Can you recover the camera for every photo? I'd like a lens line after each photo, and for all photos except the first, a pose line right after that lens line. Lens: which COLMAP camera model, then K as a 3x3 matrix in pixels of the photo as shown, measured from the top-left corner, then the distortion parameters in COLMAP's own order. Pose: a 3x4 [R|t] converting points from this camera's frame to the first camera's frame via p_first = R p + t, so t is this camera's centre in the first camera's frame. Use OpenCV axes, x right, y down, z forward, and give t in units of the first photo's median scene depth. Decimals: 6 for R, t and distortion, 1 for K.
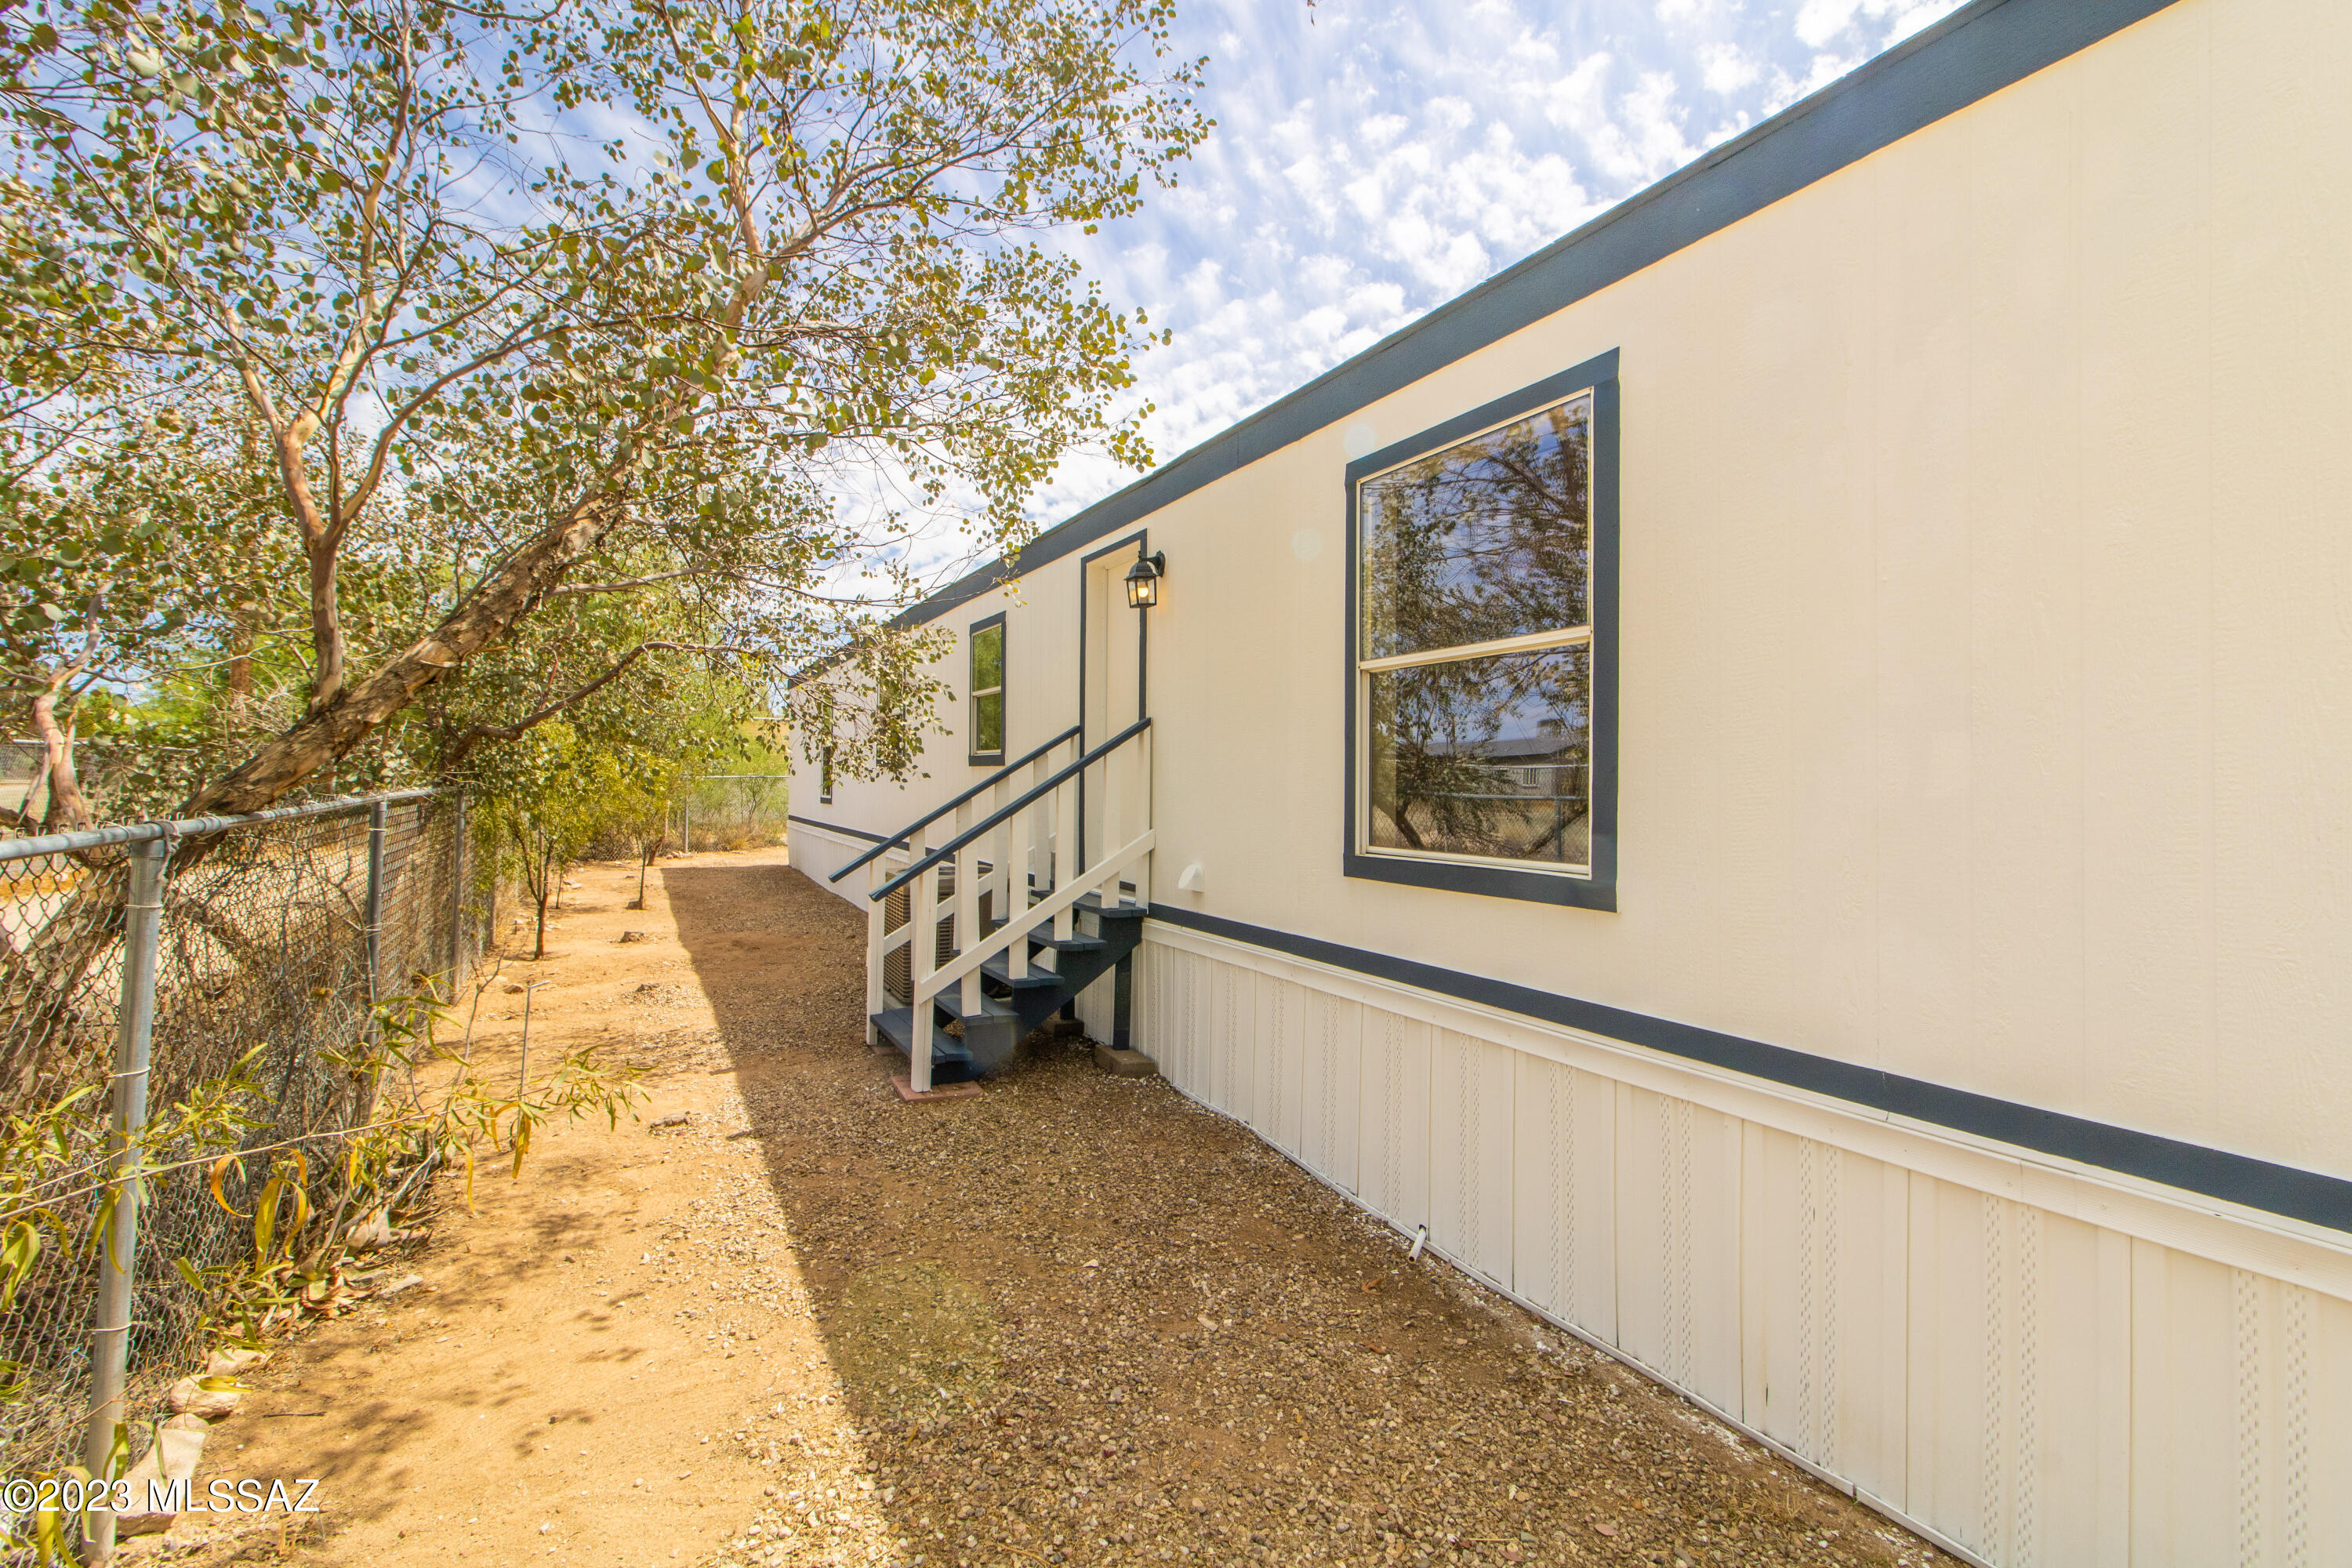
lens RADIAL K [[1094.0, 0, 1190.4], [0, 1094.0, 773.3], [0, 0, 1]] dist [-0.001511, 0.000625]
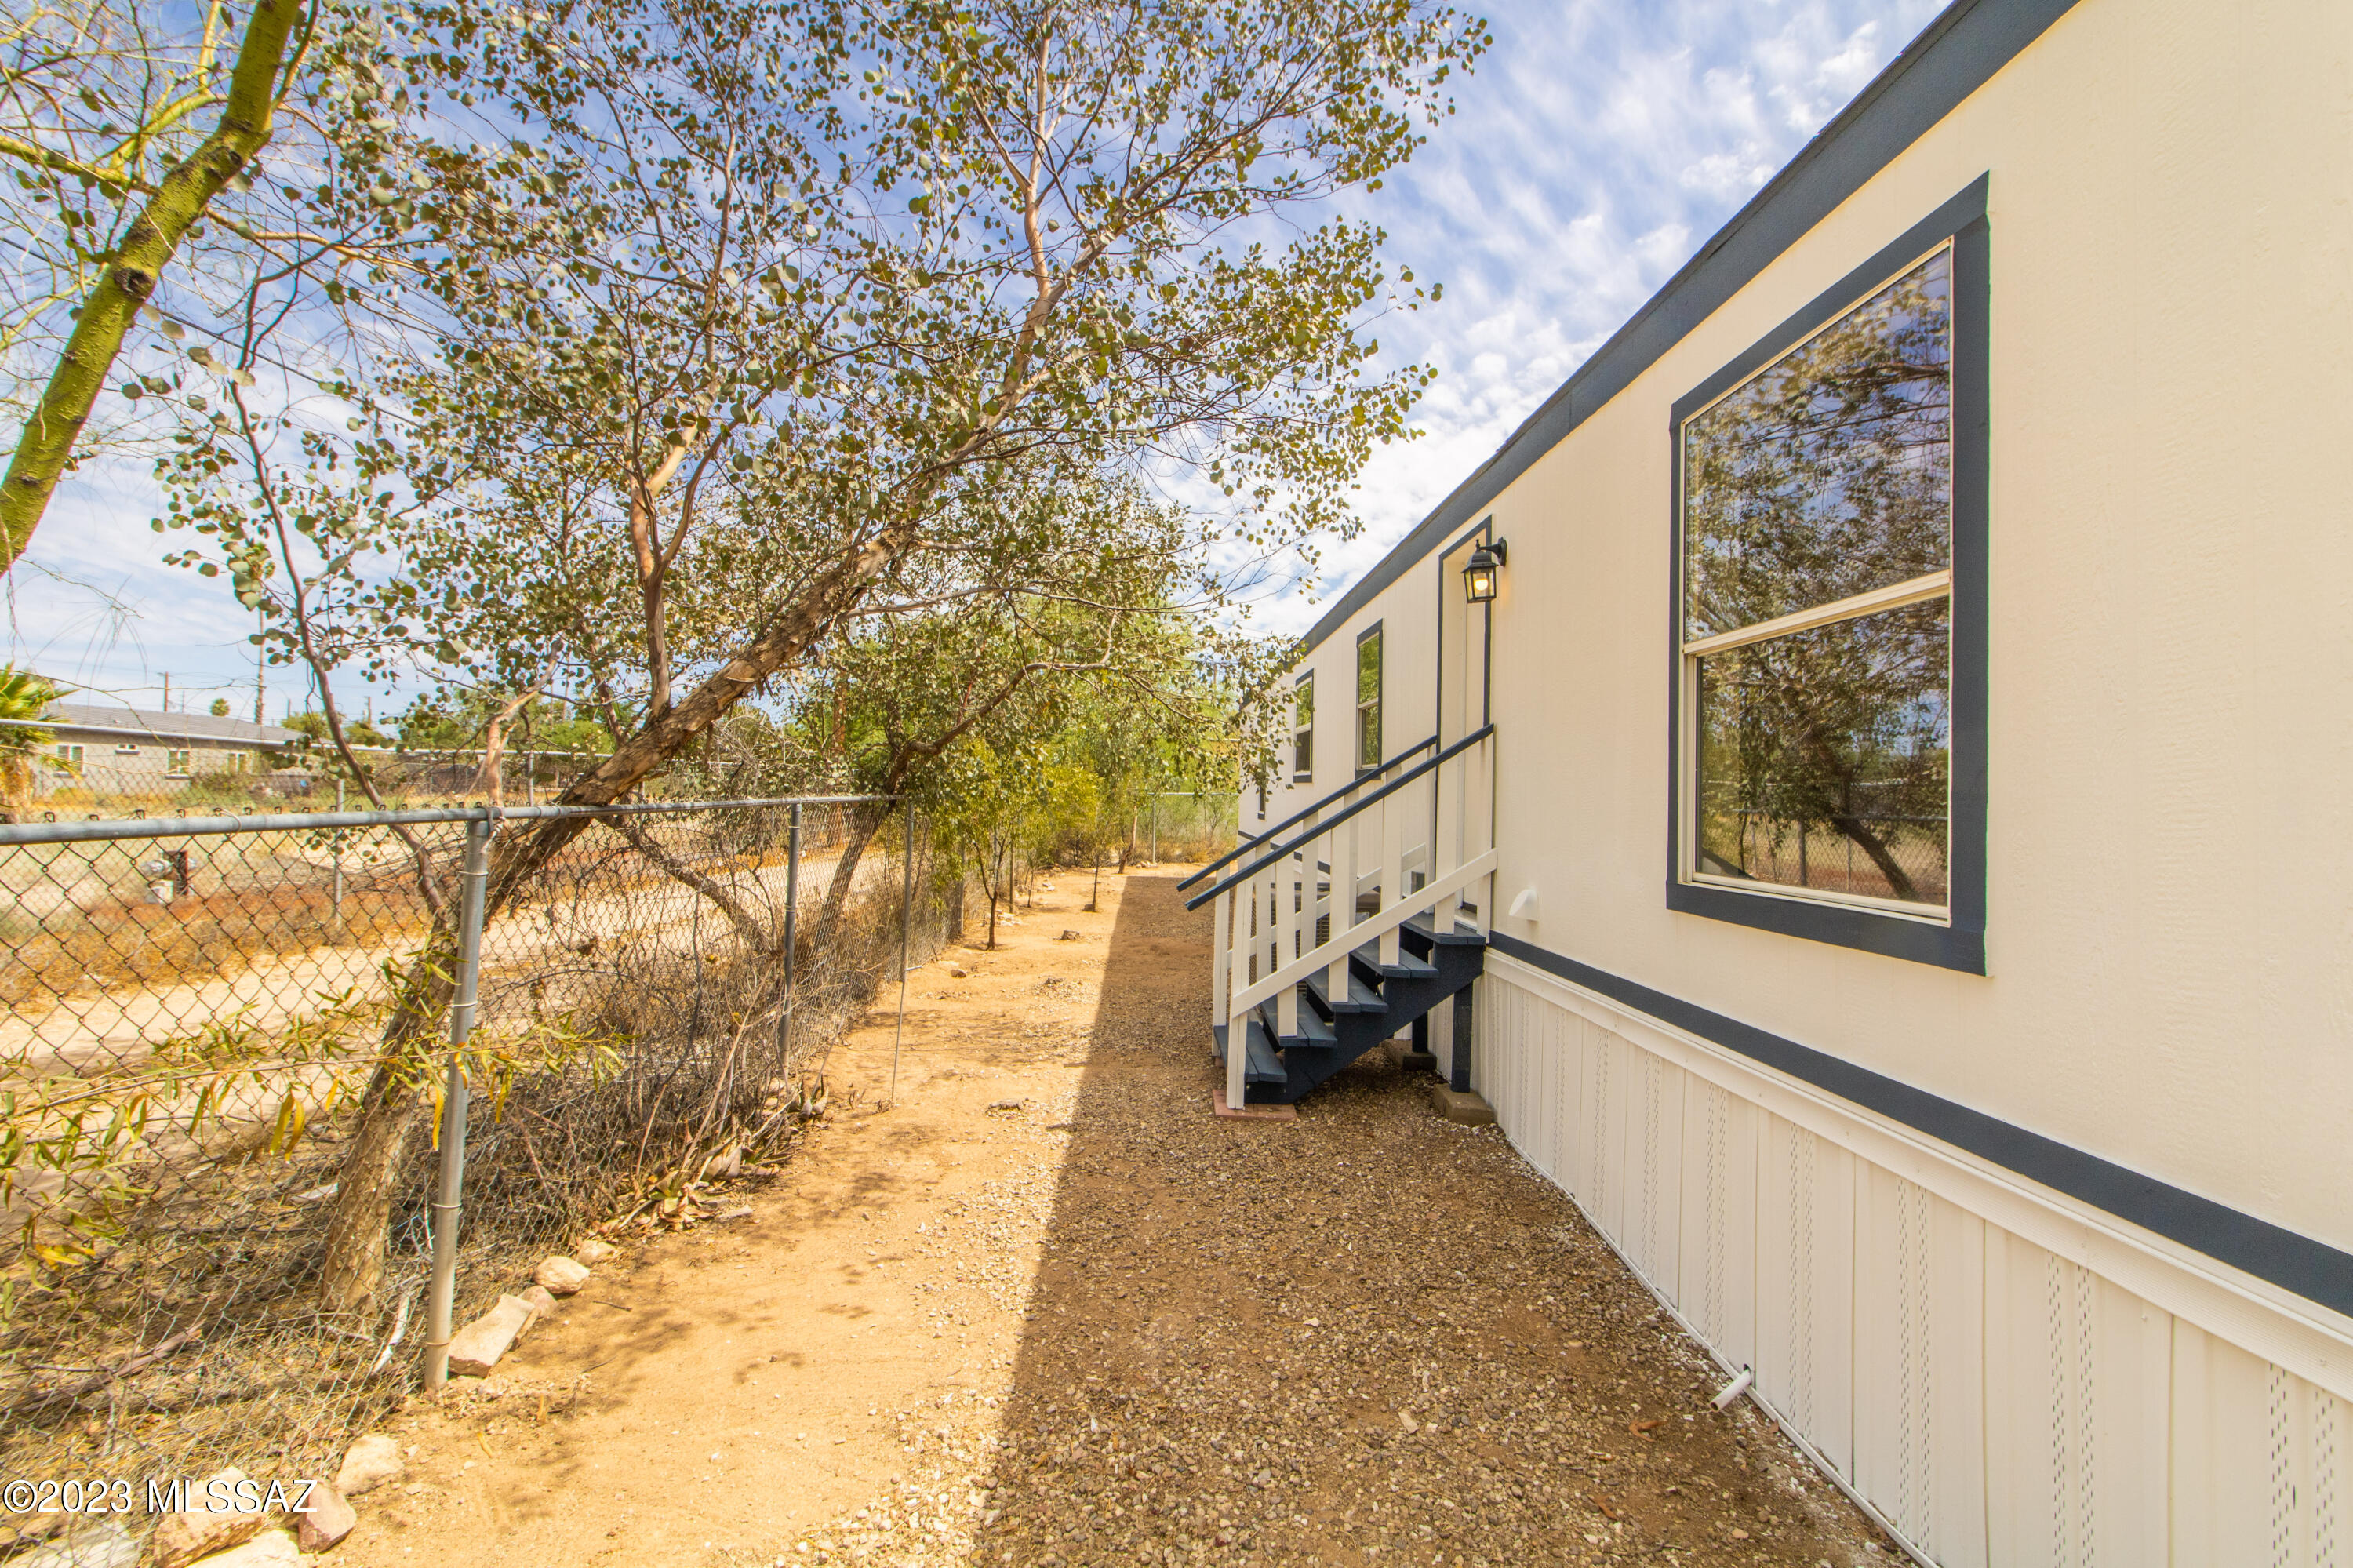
lens RADIAL K [[1101.6, 0, 1184.0], [0, 1101.6, 771.5], [0, 0, 1]] dist [0.000617, 0.002050]
pose [[0.901387, -0.000284, -0.433014, 0.175095], [-0.008979, 0.999772, -0.019348, 0.011455], [0.432921, 0.021328, 0.901179, 0.107371]]
